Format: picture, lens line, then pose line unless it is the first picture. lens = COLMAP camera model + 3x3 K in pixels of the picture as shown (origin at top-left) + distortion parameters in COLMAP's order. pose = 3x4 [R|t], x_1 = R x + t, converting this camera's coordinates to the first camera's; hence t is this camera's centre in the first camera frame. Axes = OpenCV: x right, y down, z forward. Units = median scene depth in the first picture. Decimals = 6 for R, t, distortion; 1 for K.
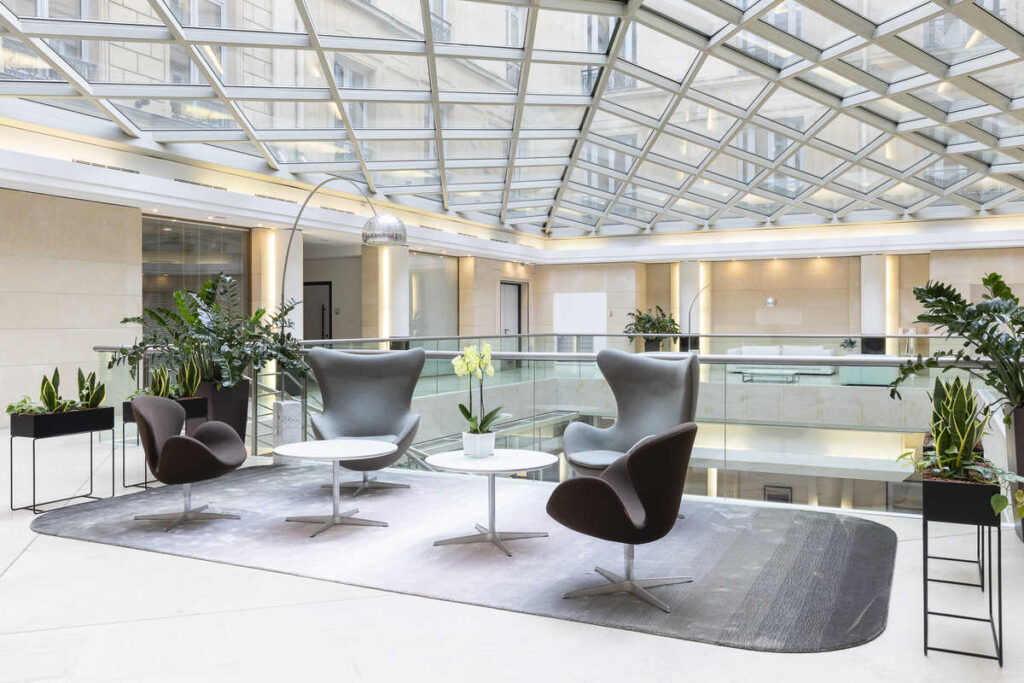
lens RADIAL K [[835.1, 0, 512.0], [0, 835.1, 341.5], [0, 0, 1]] dist [-0.001943, -0.000214]
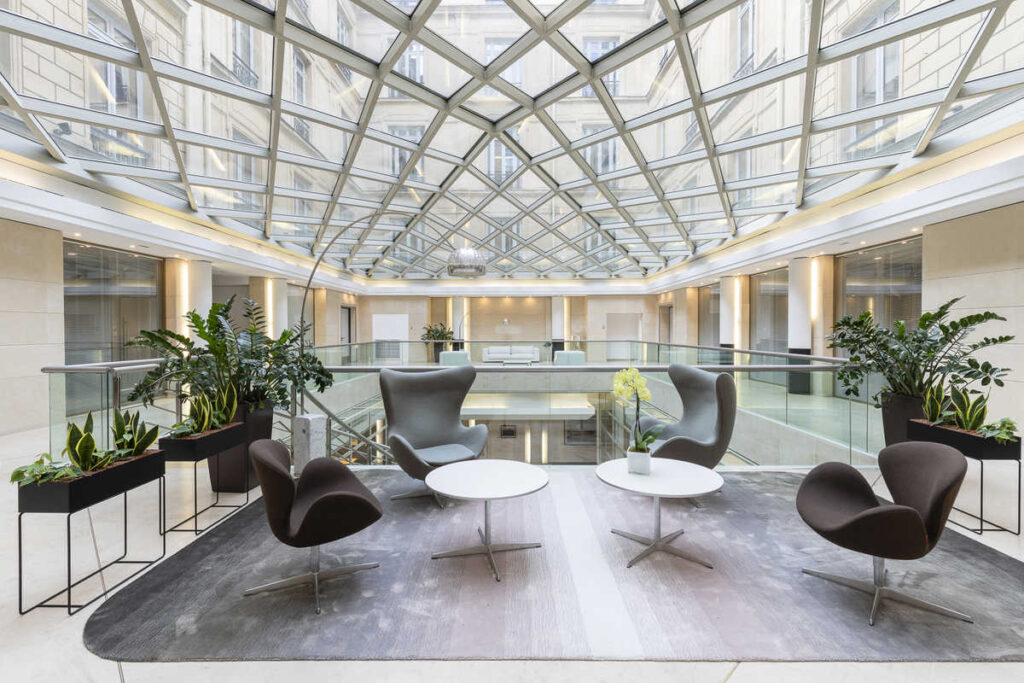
lens RADIAL K [[462.4, 0, 512.0], [0, 462.4, 341.5], [0, 0, 1]] dist [0.000908, 0.000473]
pose [[0.898727, -0.009964, 0.438395, -0.125462], [0.009155, 0.999950, 0.003959, -0.010626], [-0.438412, 0.000456, 0.898774, 0.145044]]
